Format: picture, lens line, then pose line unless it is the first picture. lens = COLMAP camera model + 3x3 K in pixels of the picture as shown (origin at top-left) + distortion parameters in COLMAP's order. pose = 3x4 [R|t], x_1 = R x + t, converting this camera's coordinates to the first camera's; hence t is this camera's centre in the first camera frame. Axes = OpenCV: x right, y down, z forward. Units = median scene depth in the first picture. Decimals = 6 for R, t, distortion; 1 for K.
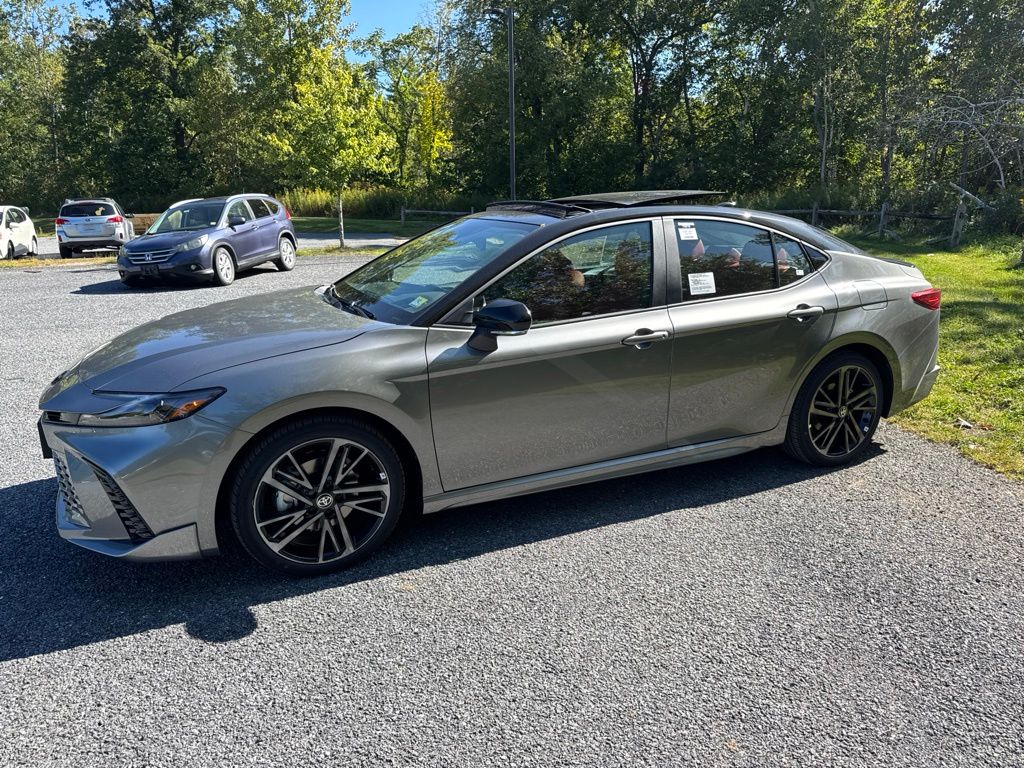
lens RADIAL K [[740.0, 0, 512.0], [0, 740.0, 384.0], [0, 0, 1]] dist [0.025799, -0.020043]
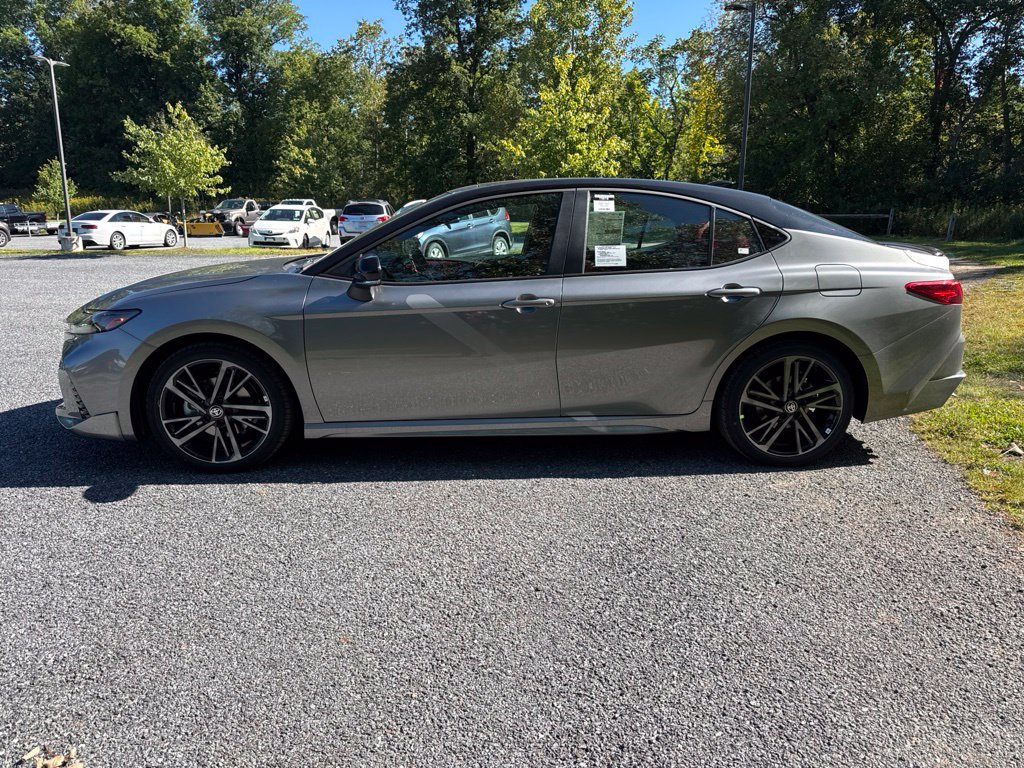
lens RADIAL K [[737.7, 0, 506.0], [0, 737.7, 383.9], [0, 0, 1]] dist [0.049577, -0.049240]
pose [[0.924682, 0.098938, -0.367661, 0.462800], [-0.103410, 0.994610, 0.007568, 0.039037], [0.366428, 0.031021, 0.929929, 0.026426]]
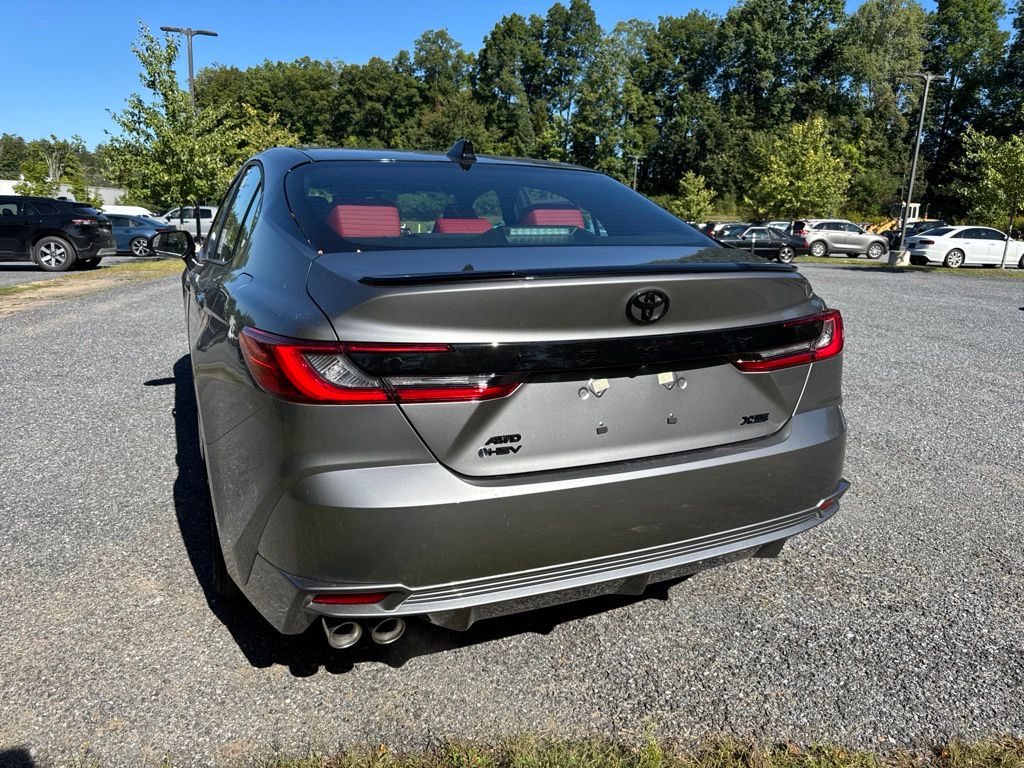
lens RADIAL K [[740.0, 0, 512.0], [0, 740.0, 384.0], [0, 0, 1]] dist [0.025799, -0.020043]
pose [[-0.009551, 0.229964, -0.973152, 1.000315], [-0.264624, 0.937919, 0.224235, -0.234486], [0.964304, 0.259661, 0.051896, 1.193902]]
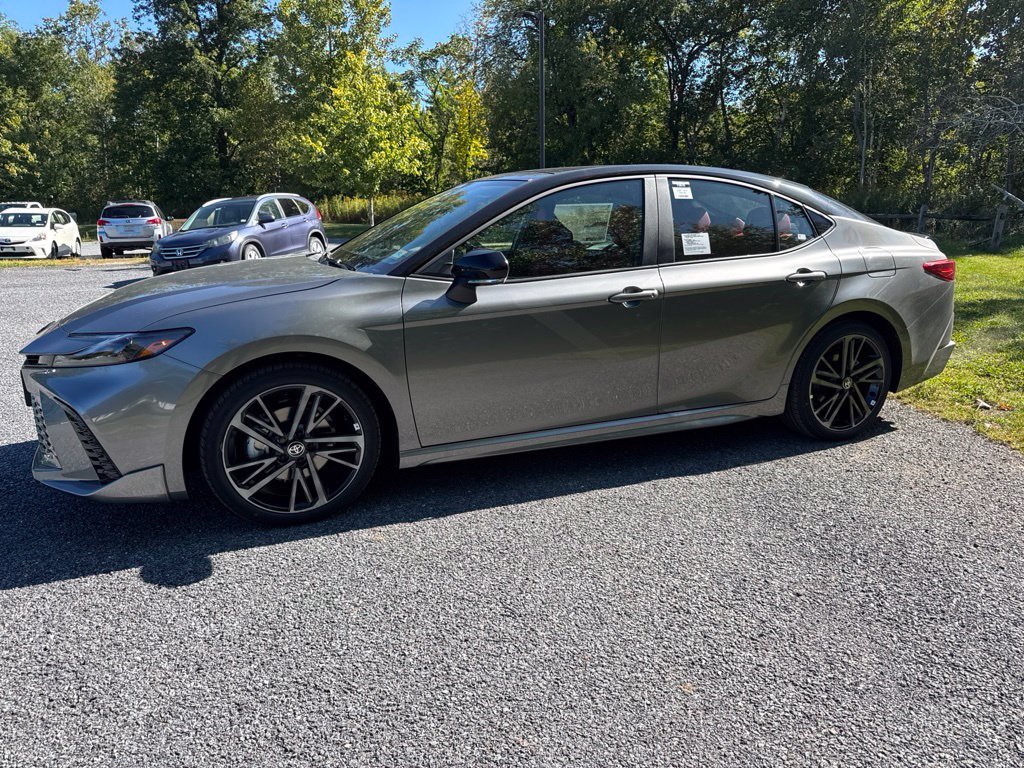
lens RADIAL K [[738.6, 0, 514.3], [0, 738.6, 387.6], [0, 0, 1]] dist [0.026620, -0.022913]
pose [[0.998843, 0.013093, -0.046279, 0.059909], [-0.013598, 0.999851, -0.010612, 0.060017], [0.046133, 0.011229, 0.998872, 0.020414]]
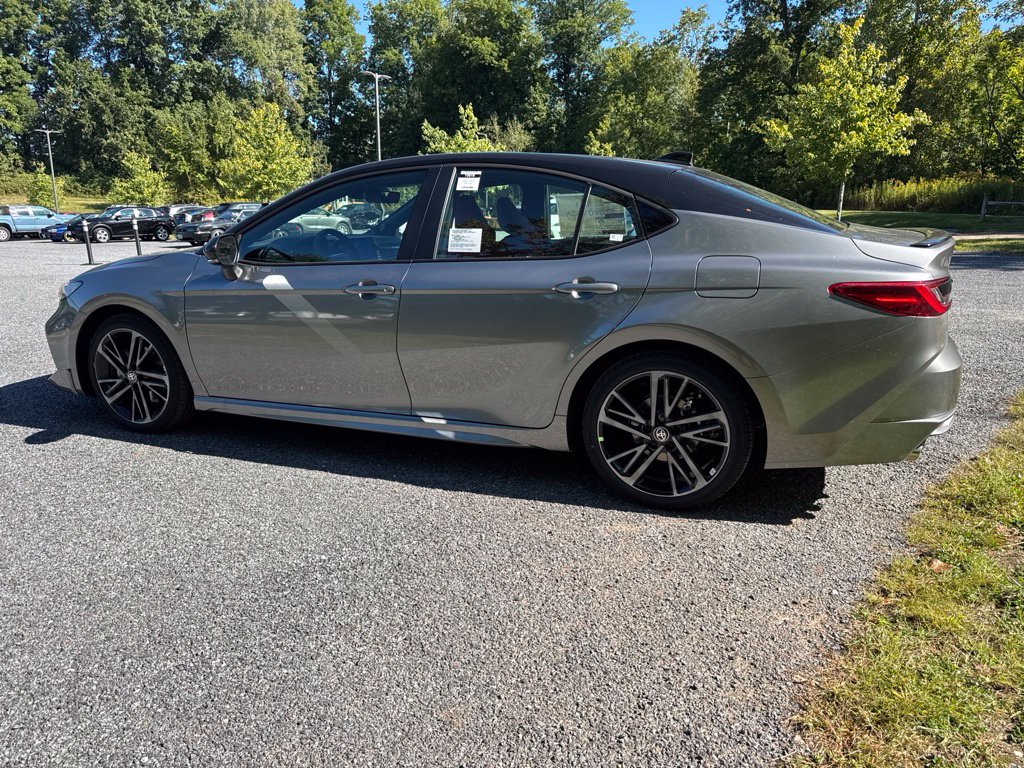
lens RADIAL K [[740.0, 0, 512.0], [0, 740.0, 384.0], [0, 0, 1]] dist [0.025799, -0.020043]
pose [[0.684055, 0.179367, -0.707033, 0.862612], [-0.178222, 0.981016, 0.076445, -0.040822], [0.707323, 0.073716, 0.703037, 0.393630]]
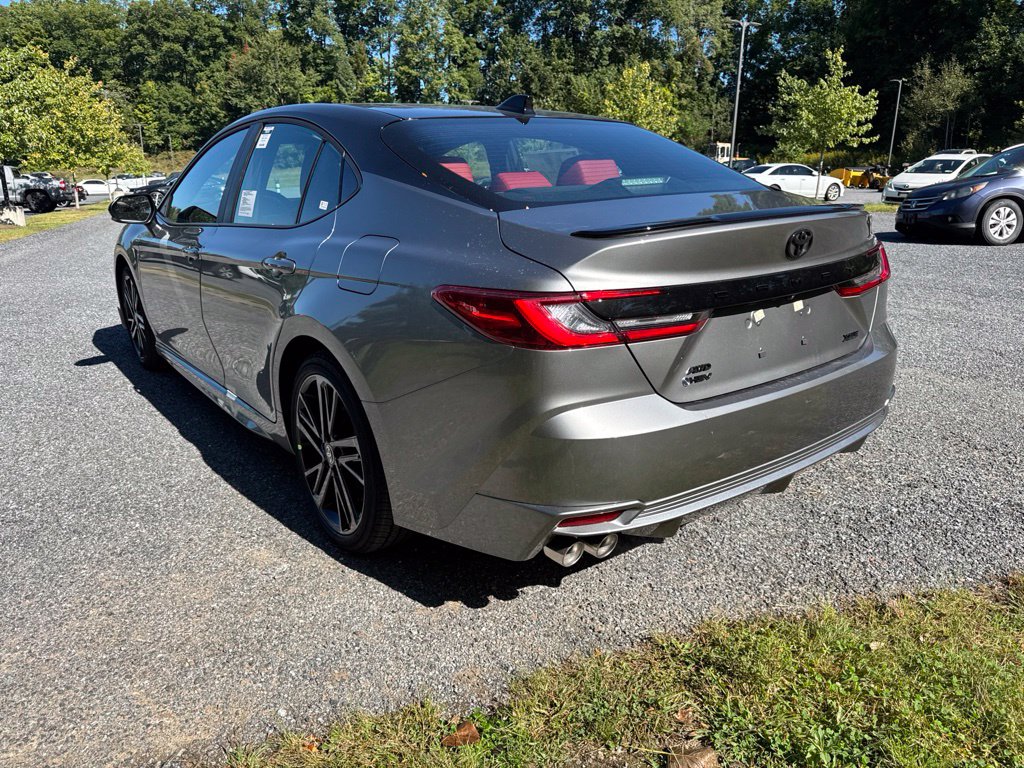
lens RADIAL K [[743.6, 0, 512.9], [0, 743.6, 381.9], [0, 0, 1]] dist [0.017230, -0.012126]
pose [[0.218313, 0.280856, -0.934591, 1.025868], [-0.232954, 0.945003, 0.229568, -0.186990], [0.947667, 0.167598, 0.271733, 0.986684]]
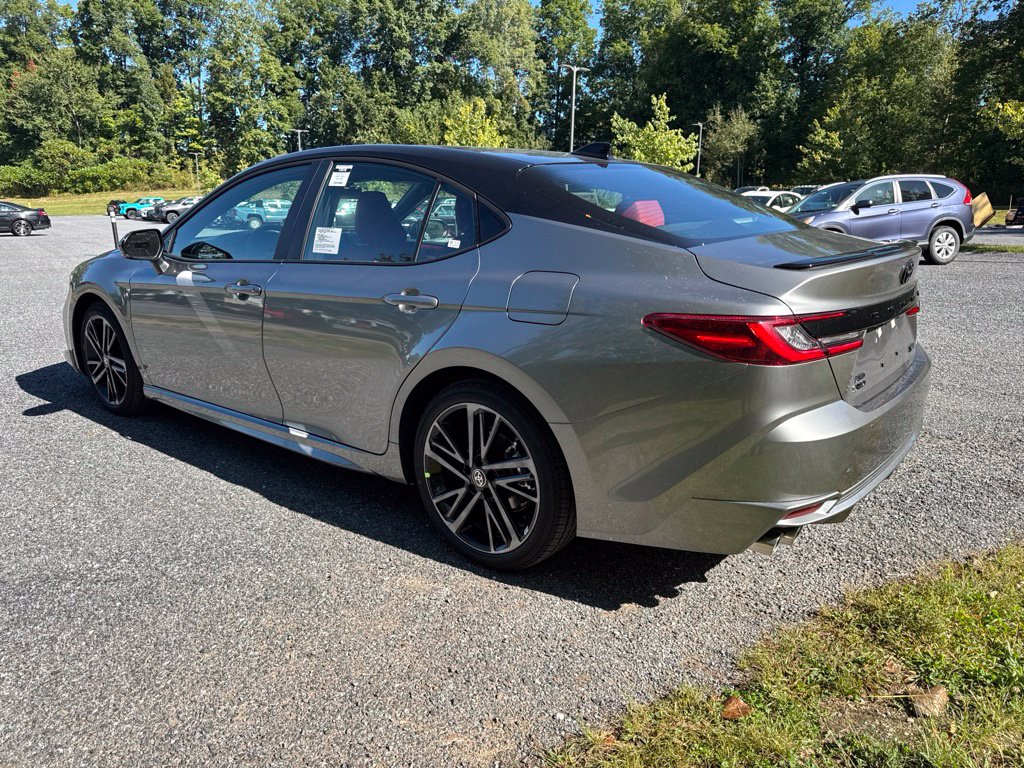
lens RADIAL K [[740.0, 0, 512.0], [0, 740.0, 384.0], [0, 0, 1]] dist [0.025799, -0.020043]
pose [[0.438422, 0.231502, -0.868443, 0.984687], [-0.225279, 0.963718, 0.143170, -0.132678], [0.870078, 0.132873, 0.474667, 0.738791]]
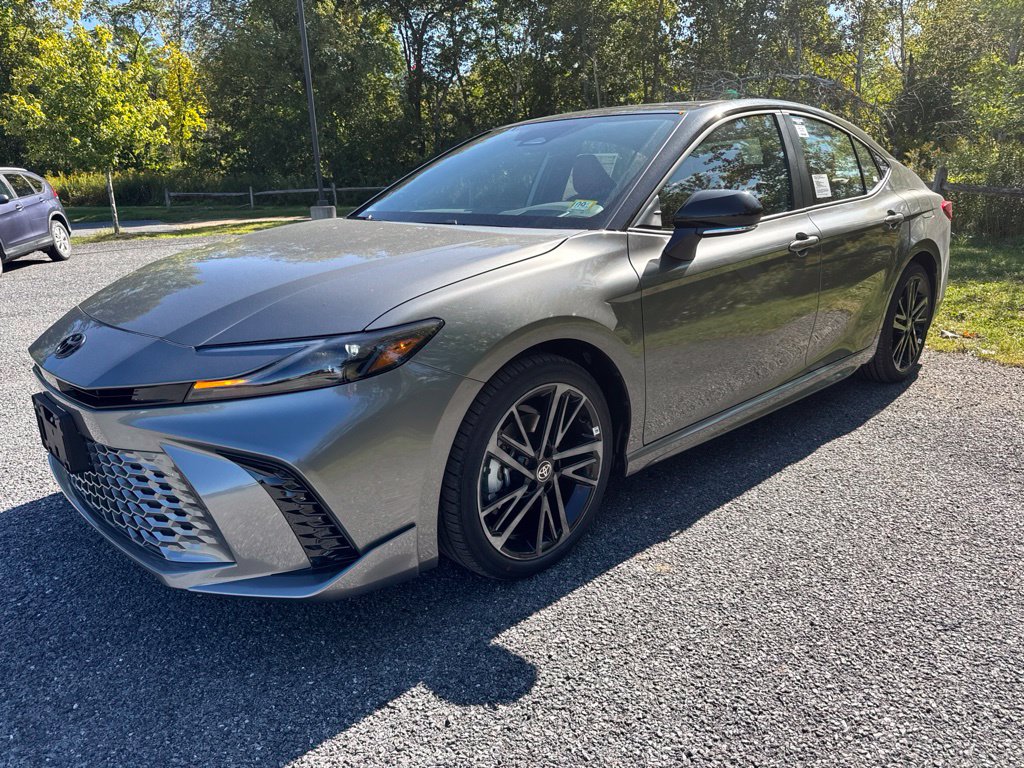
lens RADIAL K [[737.7, 0, 506.0], [0, 737.7, 383.9], [0, 0, 1]] dist [0.049577, -0.049240]
pose [[0.950201, -0.104357, 0.293646, -0.359690], [0.100030, 0.994539, 0.029759, 0.033872], [-0.295148, 0.001096, 0.955451, 0.229366]]
